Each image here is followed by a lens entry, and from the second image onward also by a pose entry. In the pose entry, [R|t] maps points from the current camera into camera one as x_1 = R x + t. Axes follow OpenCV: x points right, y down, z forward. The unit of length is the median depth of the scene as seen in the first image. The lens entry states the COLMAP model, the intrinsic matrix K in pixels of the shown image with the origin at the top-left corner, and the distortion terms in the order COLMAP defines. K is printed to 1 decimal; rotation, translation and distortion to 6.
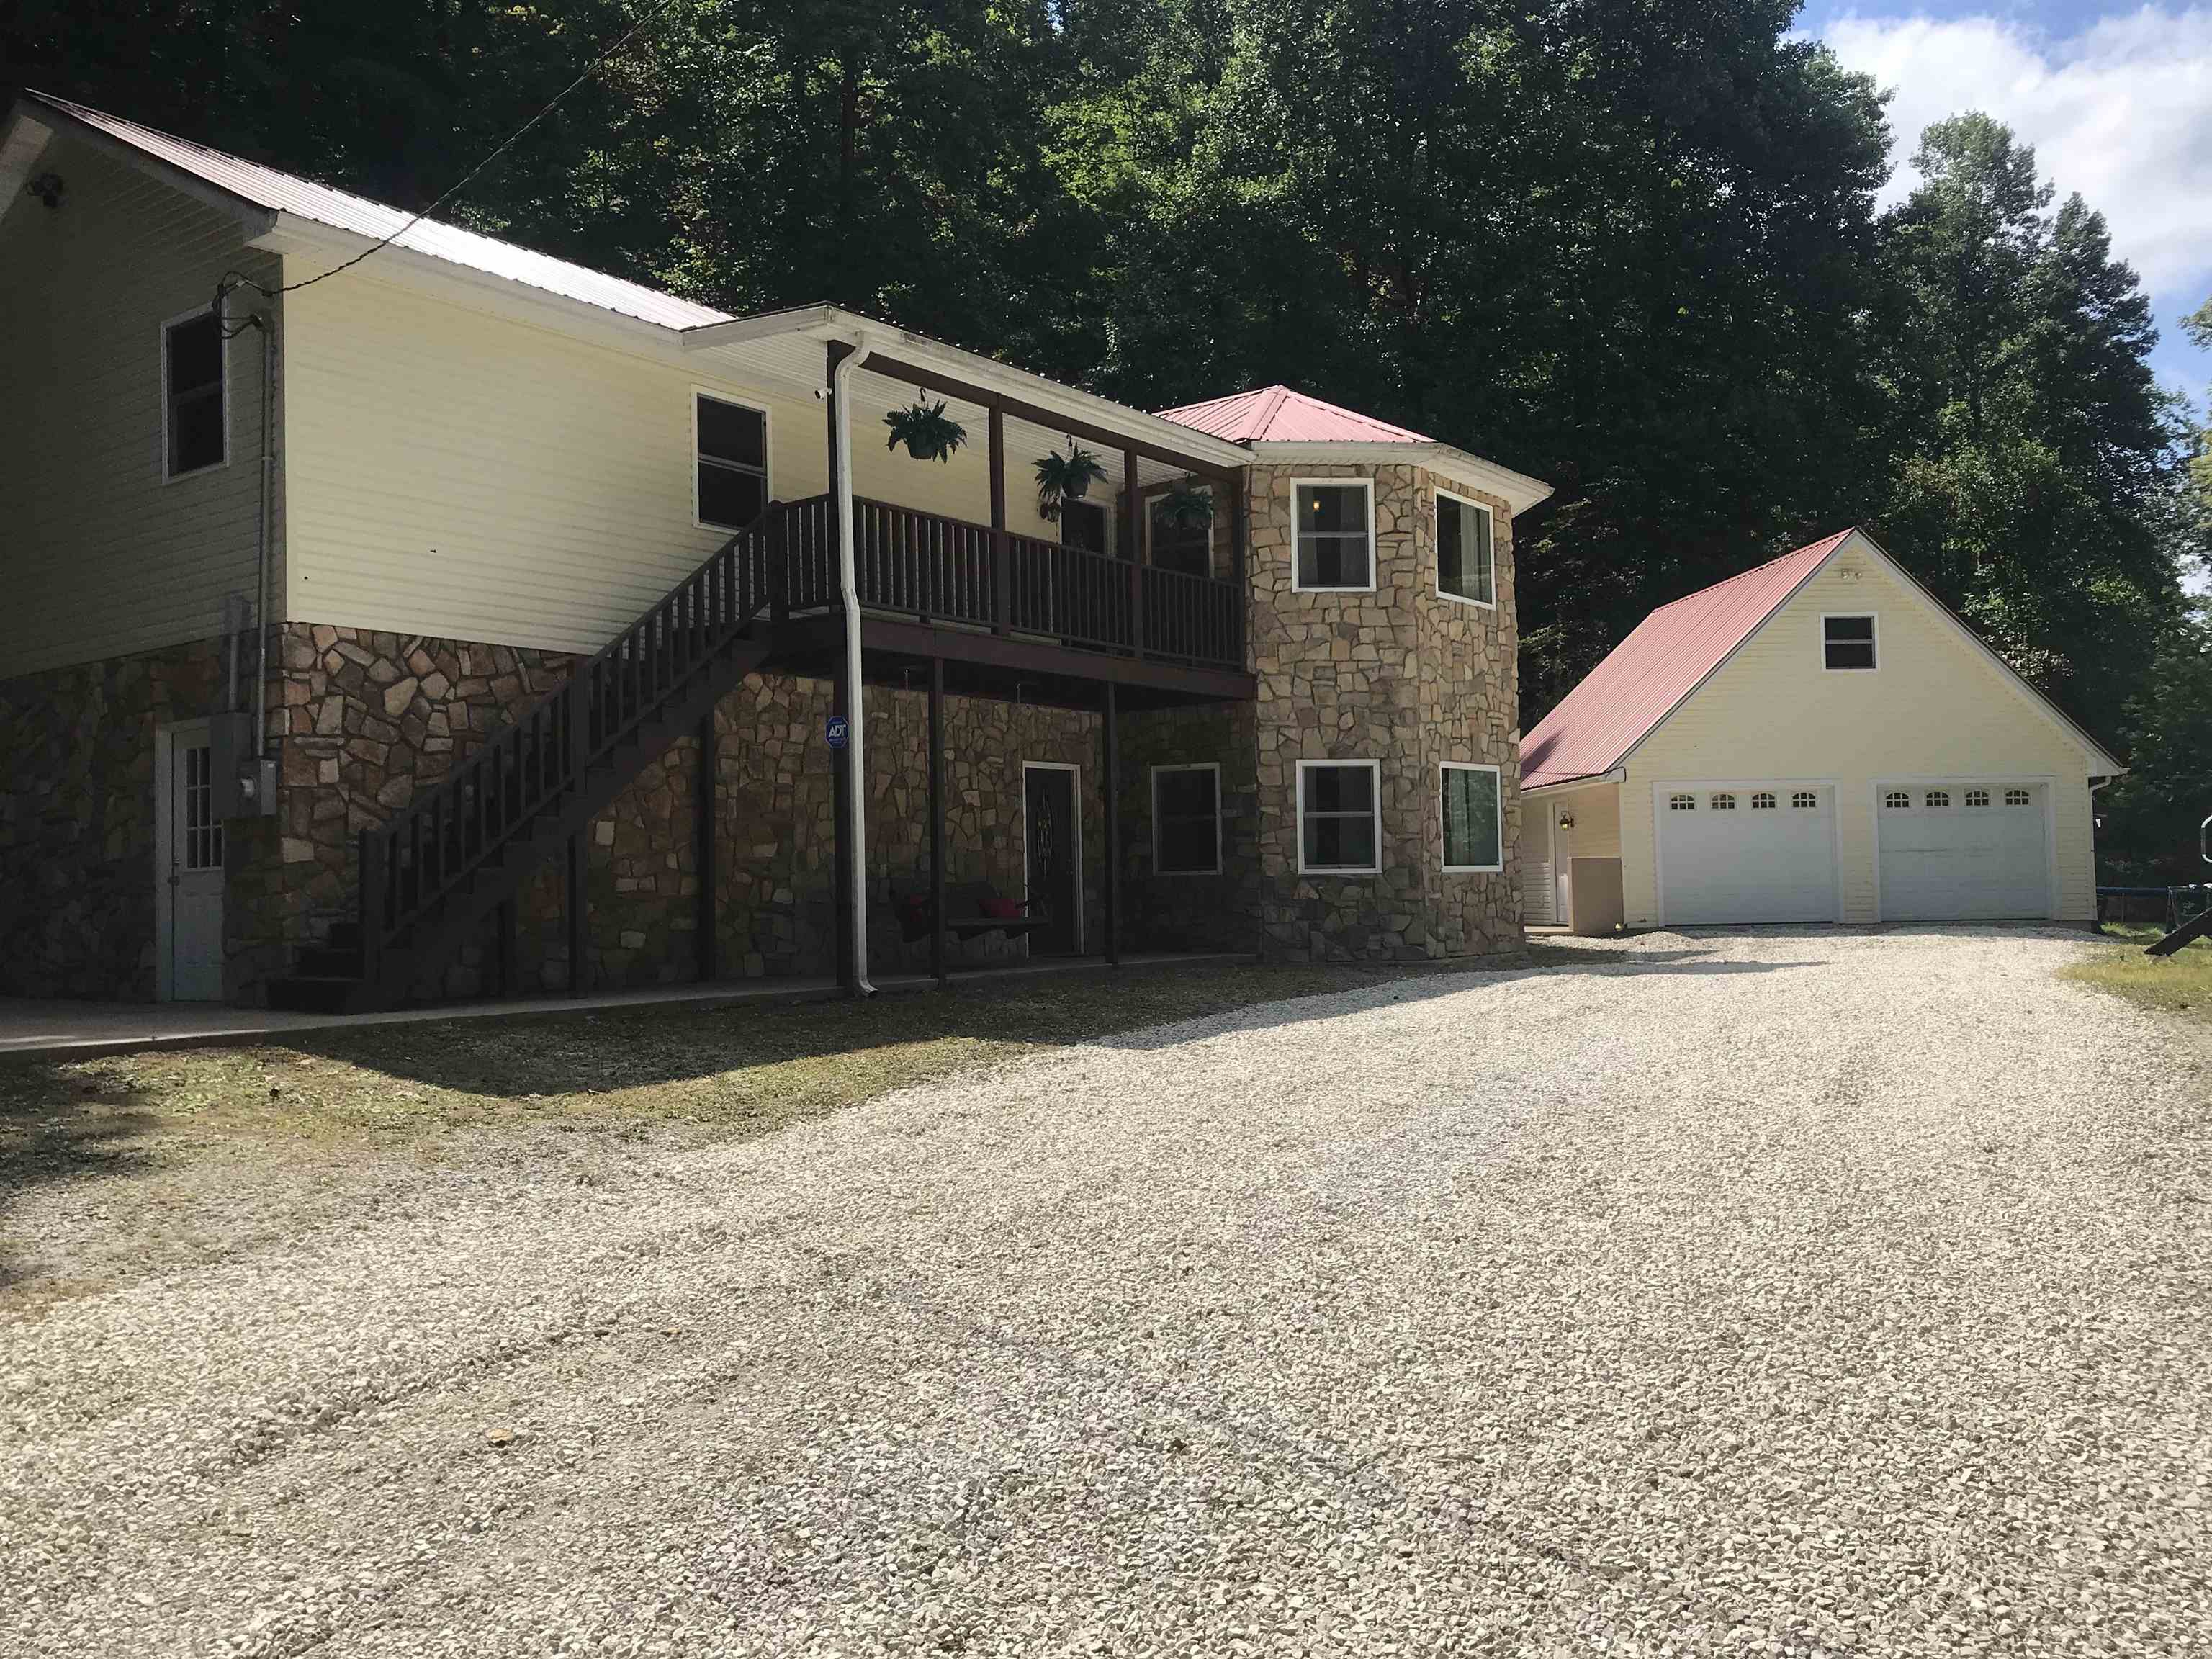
lens RADIAL K [[1831.0, 0, 1106.0], [0, 1831.0, 829.5], [0, 0, 1]] dist [0.014123, -0.060906]
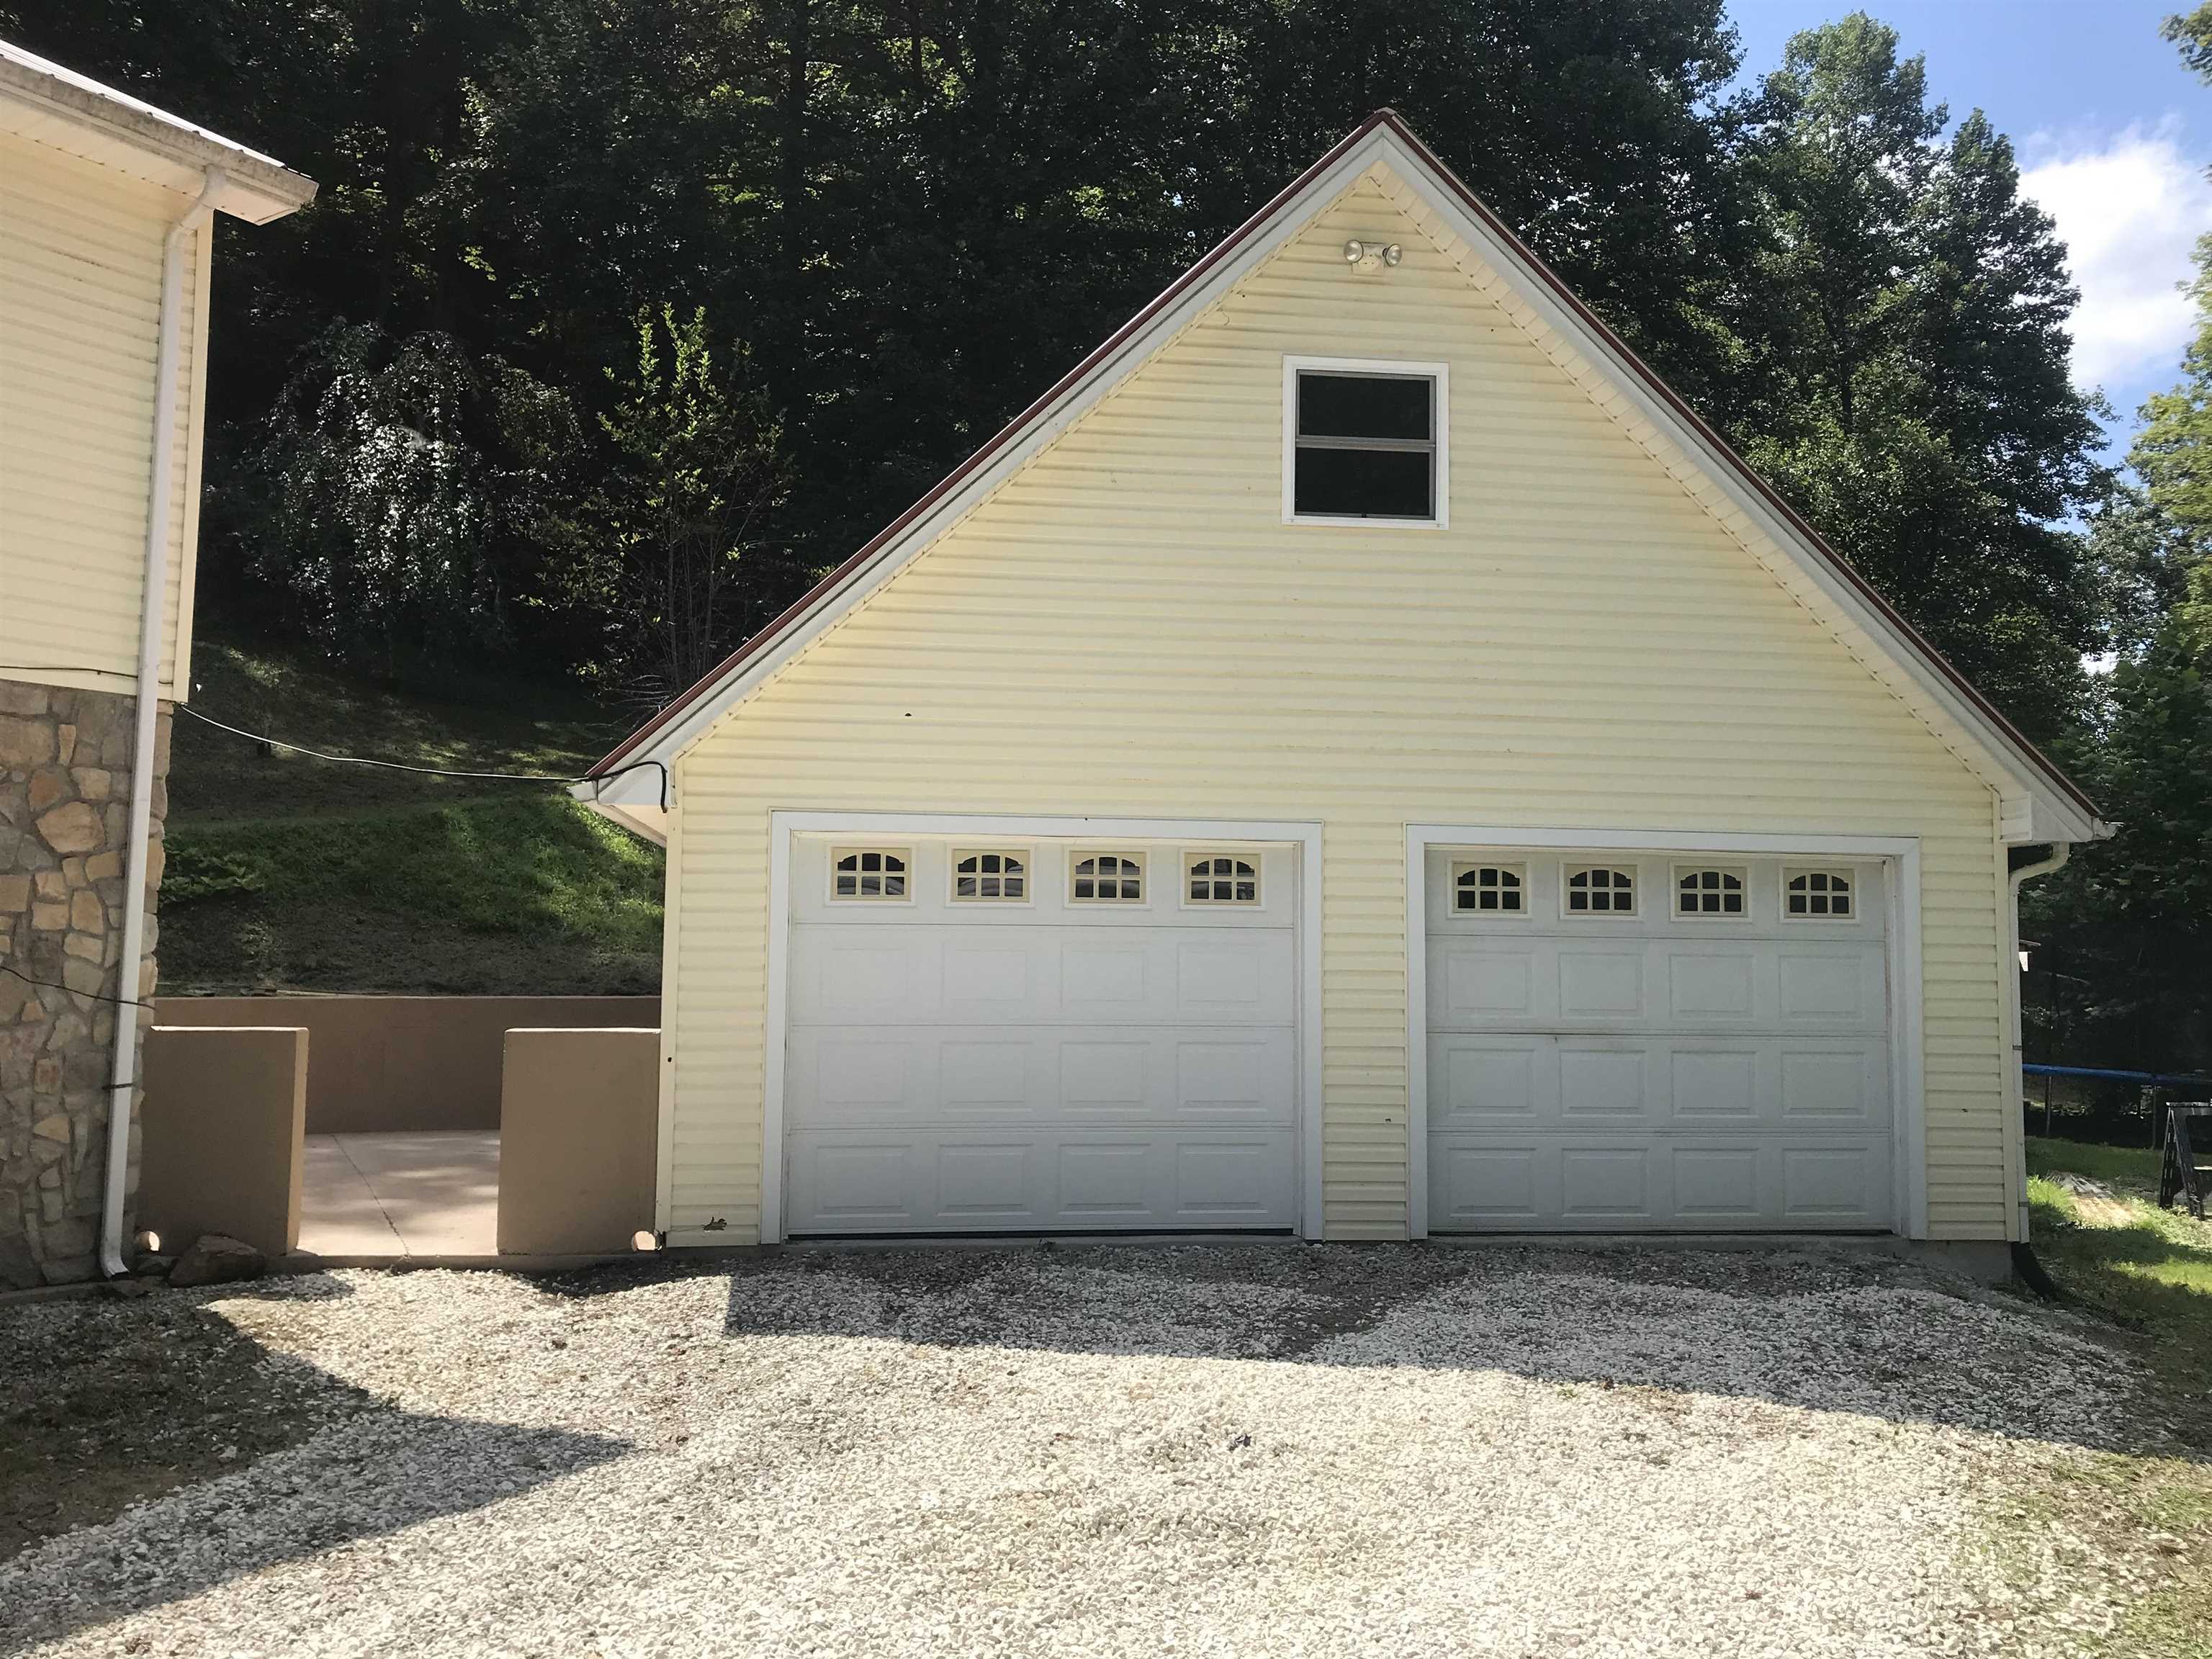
lens RADIAL K [[1831.0, 0, 1106.0], [0, 1831.0, 829.5], [0, 0, 1]] dist [0.014123, -0.060906]
pose [[0.998093, 0.035324, 0.050614, 0.142670], [-0.033586, 0.998830, -0.034783, -0.005341], [-0.051783, 0.033017, 0.998112, 0.271908]]
